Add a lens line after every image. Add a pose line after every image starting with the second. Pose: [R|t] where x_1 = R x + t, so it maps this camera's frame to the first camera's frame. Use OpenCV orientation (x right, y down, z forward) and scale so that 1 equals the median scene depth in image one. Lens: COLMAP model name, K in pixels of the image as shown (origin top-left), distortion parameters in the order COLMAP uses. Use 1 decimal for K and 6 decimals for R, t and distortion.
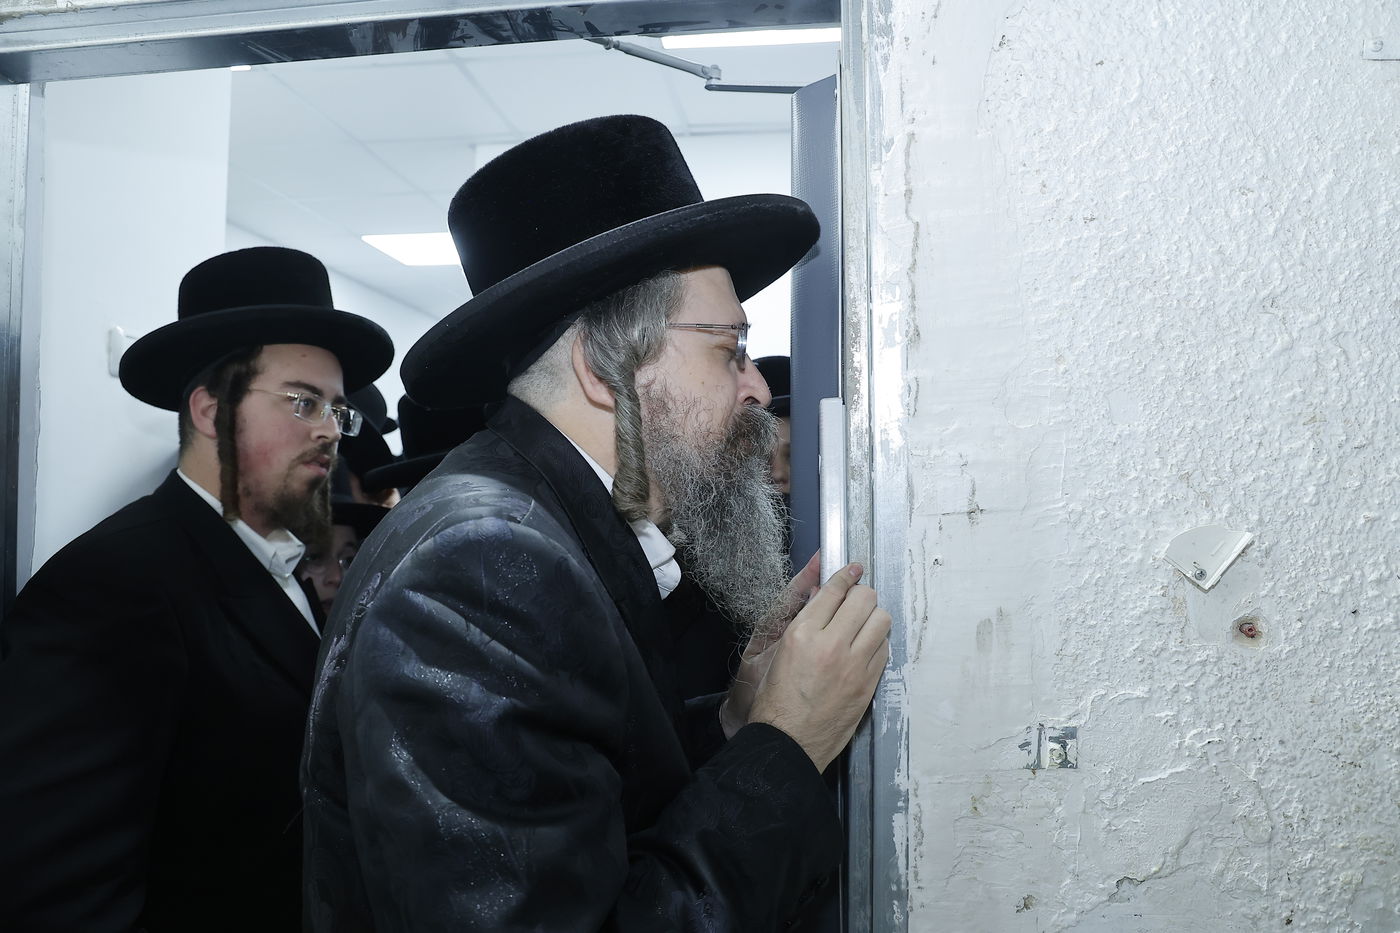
lens RADIAL K [[1005.0, 0, 702.1], [0, 1005.0, 466.7], [0, 0, 1]] dist [-0.089257, 0.056883]
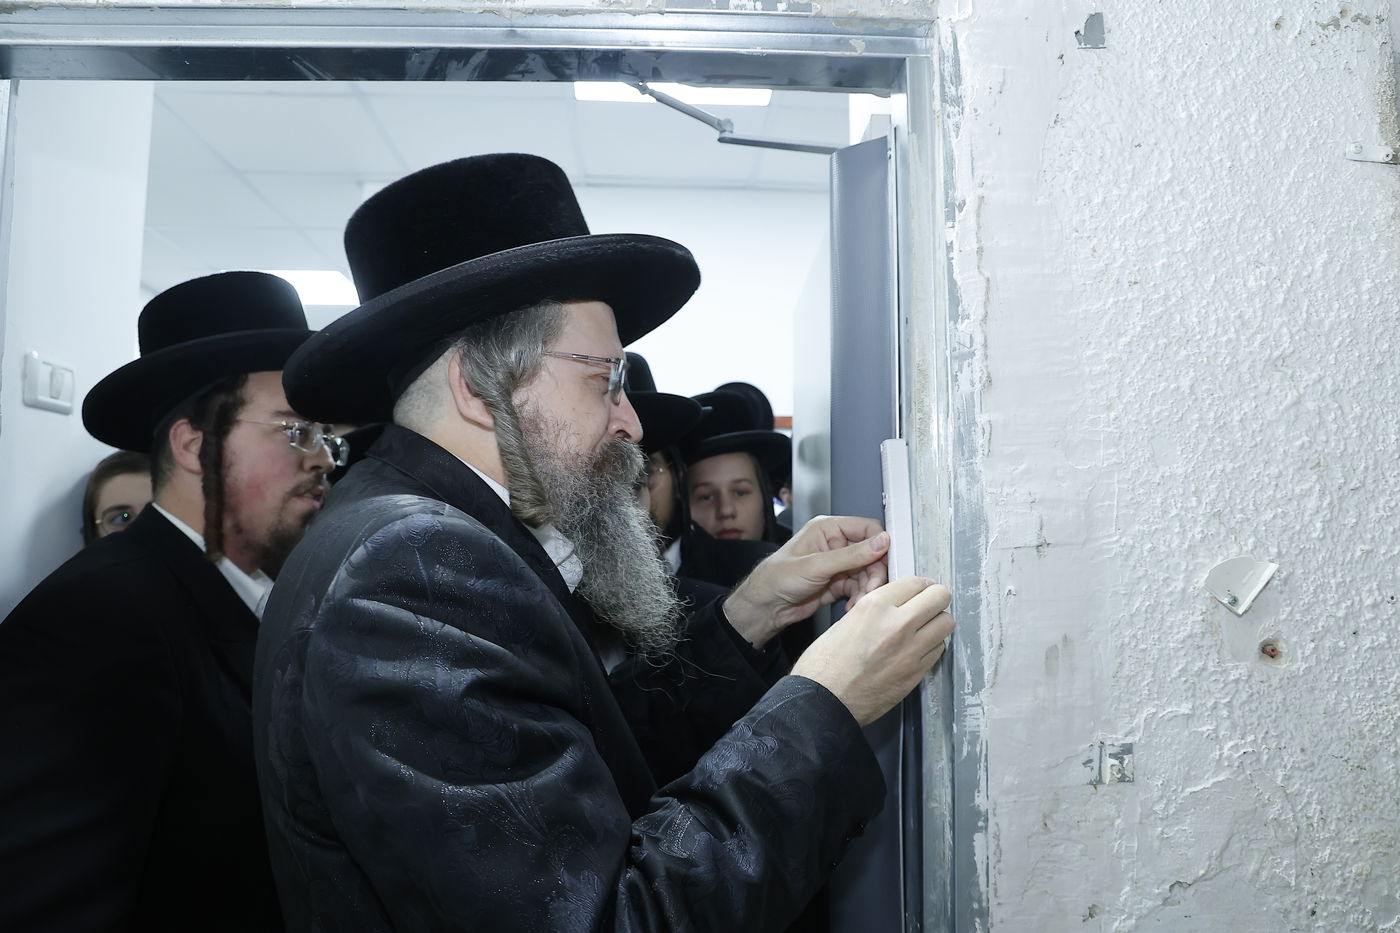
lens RADIAL K [[1005.0, 0, 714.4], [0, 1005.0, 464.6], [0, 0, 1]] dist [-0.089257, 0.056883]
pose [[0.983239, 0.016939, 0.181532, -0.274190], [-0.006886, 0.998414, -0.055870, 0.020373], [-0.182190, 0.053684, 0.981797, 0.001857]]
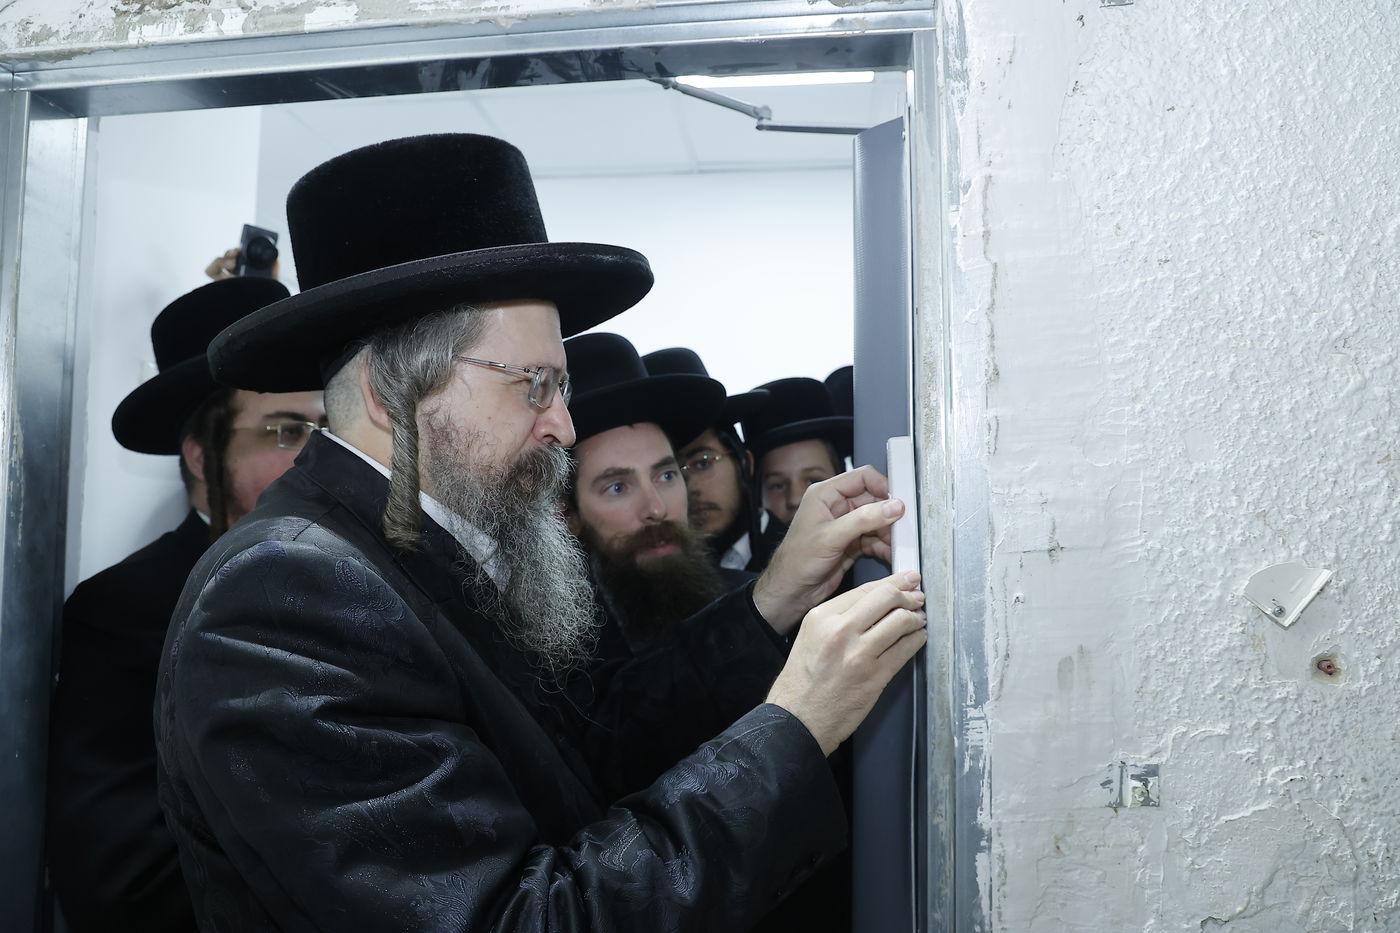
lens RADIAL K [[1005.0, 0, 700.4], [0, 1005.0, 463.2], [0, 0, 1]] dist [-0.089257, 0.056883]
pose [[0.999915, 0.003189, 0.012650, -0.097634], [-0.002718, 0.999308, -0.037090, -0.003489], [-0.012760, 0.037052, 0.999232, 0.000579]]
